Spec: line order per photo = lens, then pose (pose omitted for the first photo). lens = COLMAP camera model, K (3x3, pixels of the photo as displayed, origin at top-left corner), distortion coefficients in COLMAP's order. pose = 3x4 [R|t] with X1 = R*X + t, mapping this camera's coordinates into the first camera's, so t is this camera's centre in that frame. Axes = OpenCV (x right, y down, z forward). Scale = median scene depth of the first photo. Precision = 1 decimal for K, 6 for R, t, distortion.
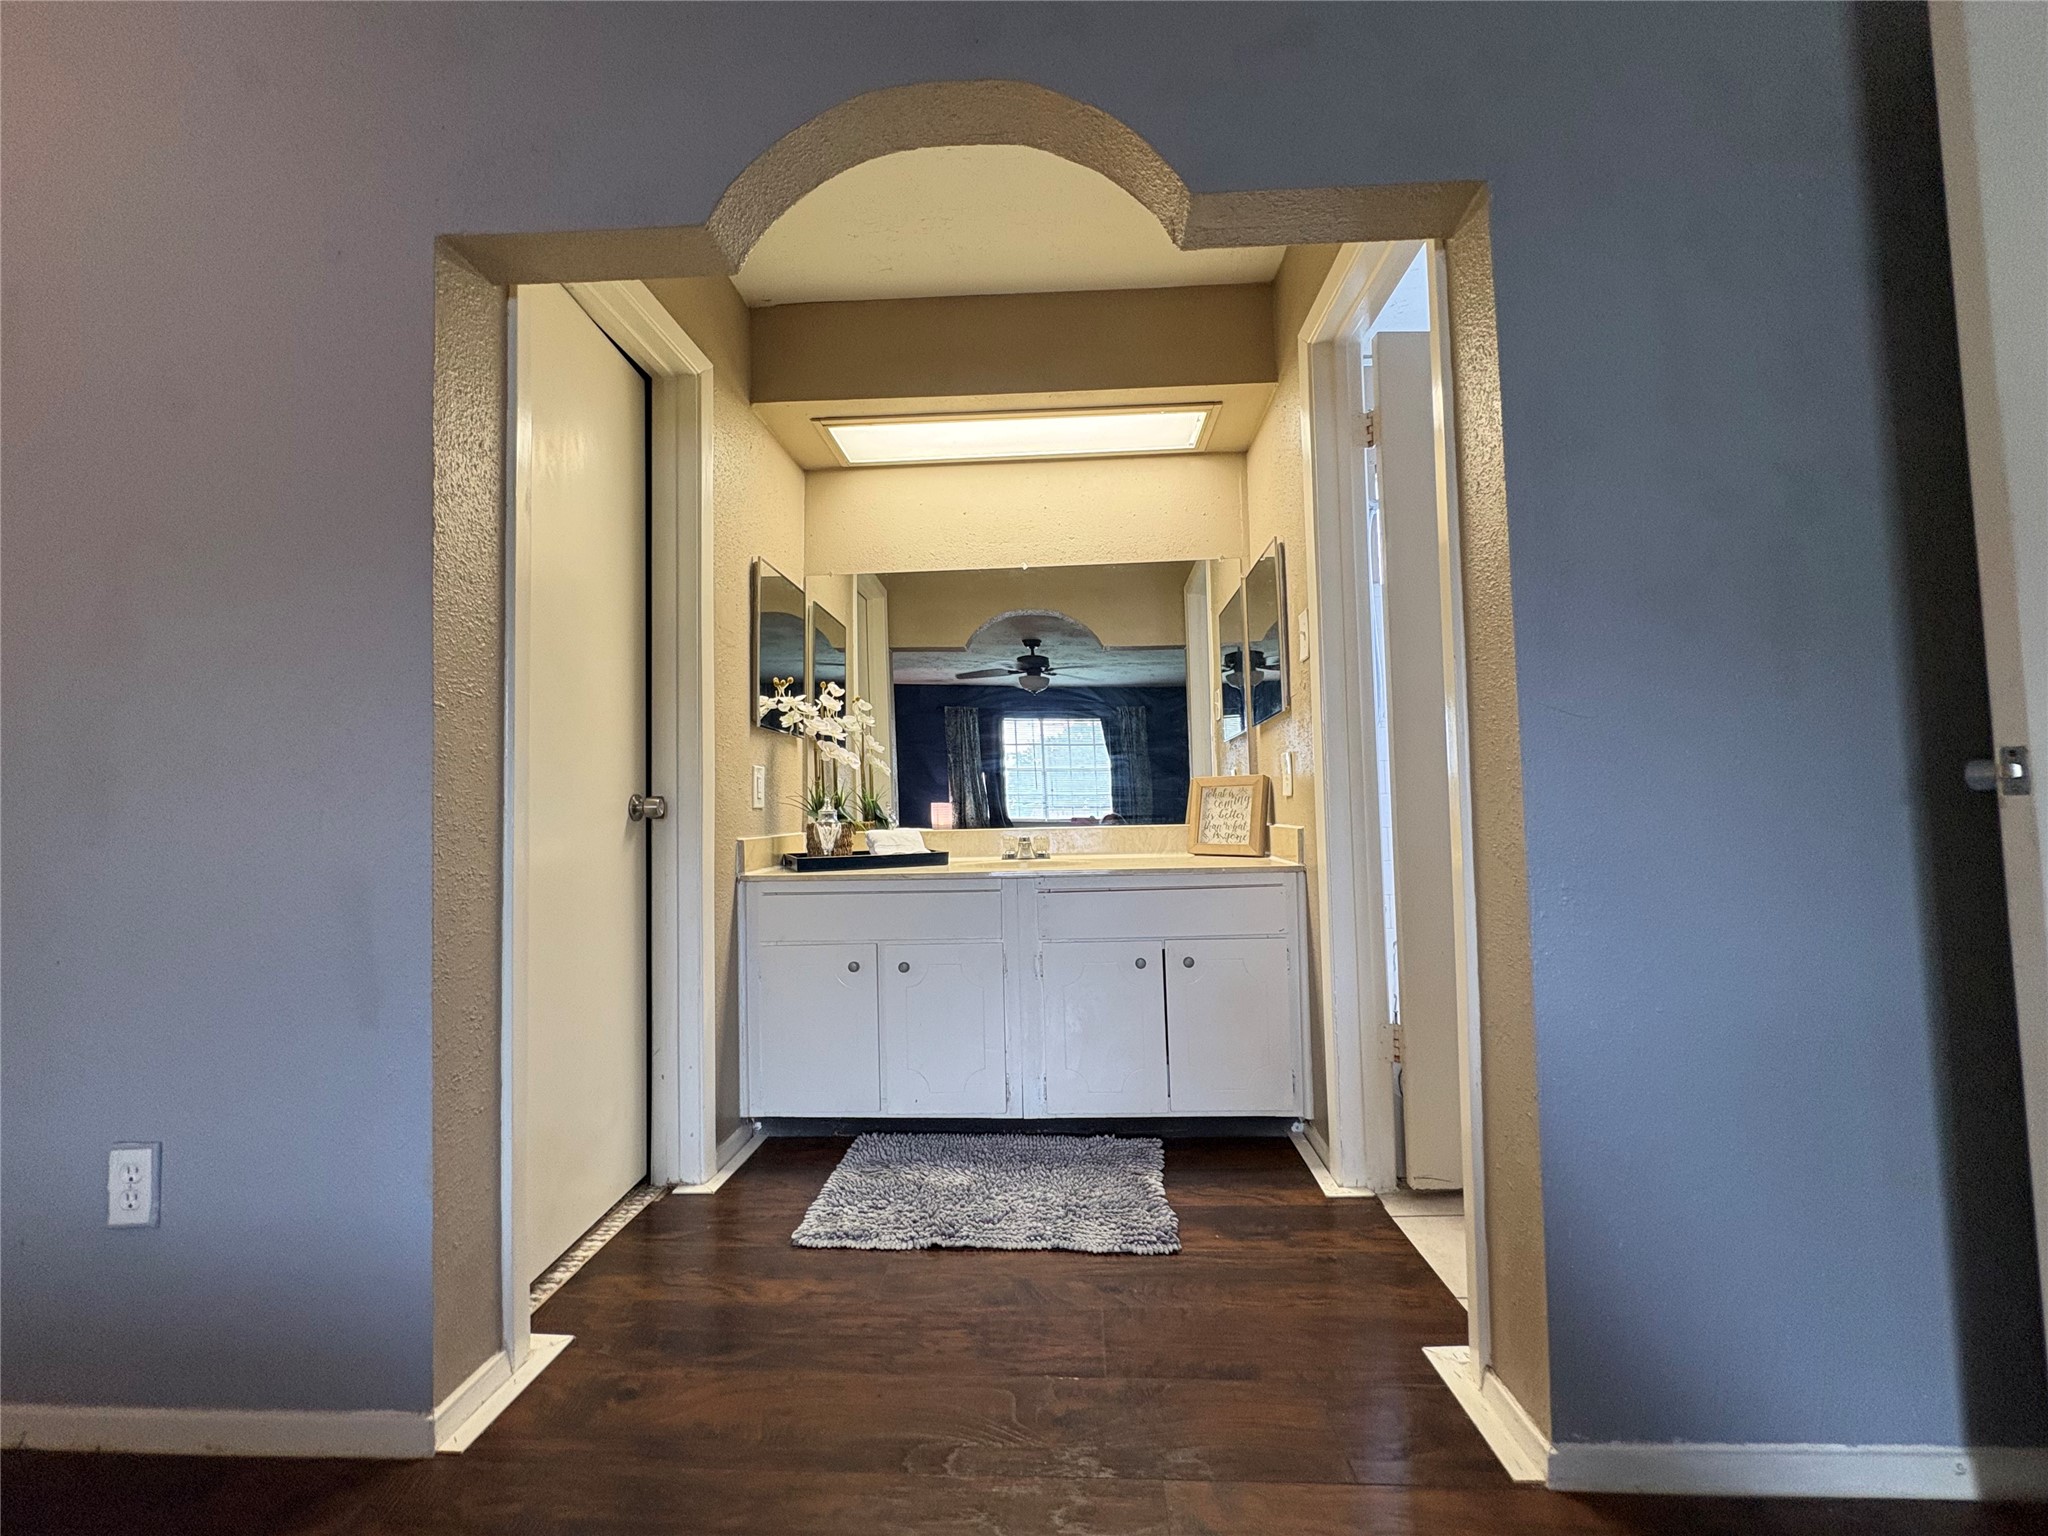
lens RADIAL K [[817.0, 0, 1027.8], [0, 817.0, 768.0], [0, 0, 1]] dist [0.000196, -0.000098]
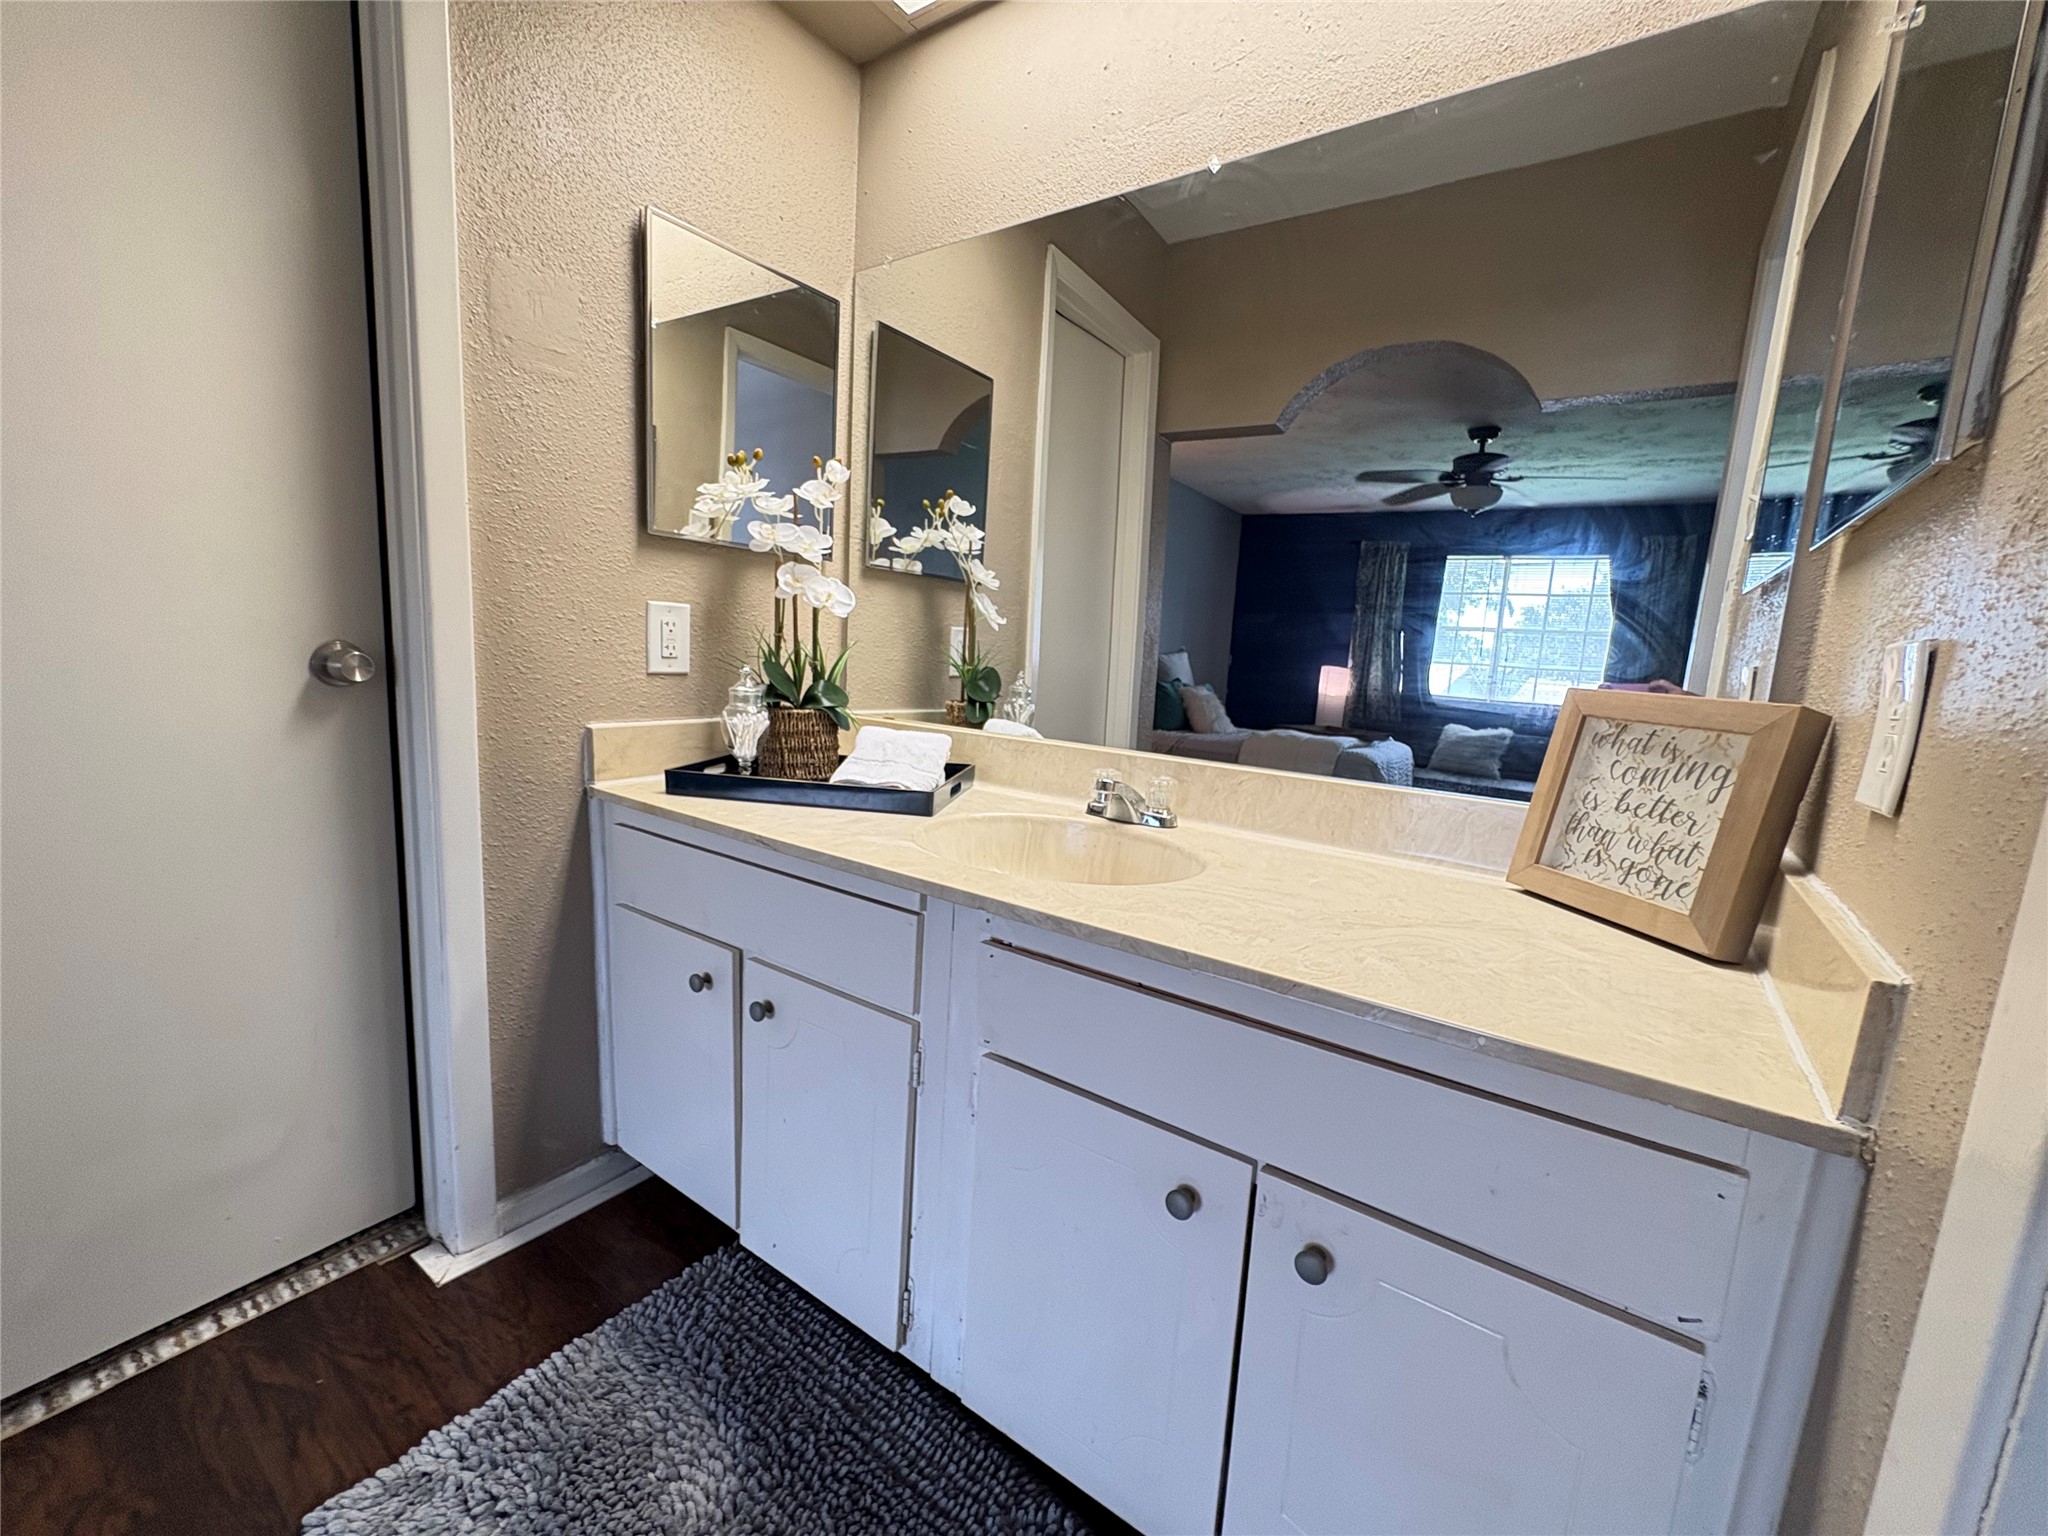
lens RADIAL K [[817.0, 0, 1027.8], [0, 817.0, 768.0], [0, 0, 1]] dist [0.000196, -0.000098]
pose [[0.846405, 0.148916, -0.511295, 0.196525], [-0.051574, 0.978515, 0.199619, -0.014055], [0.530037, -0.142589, 0.835900, 0.572658]]
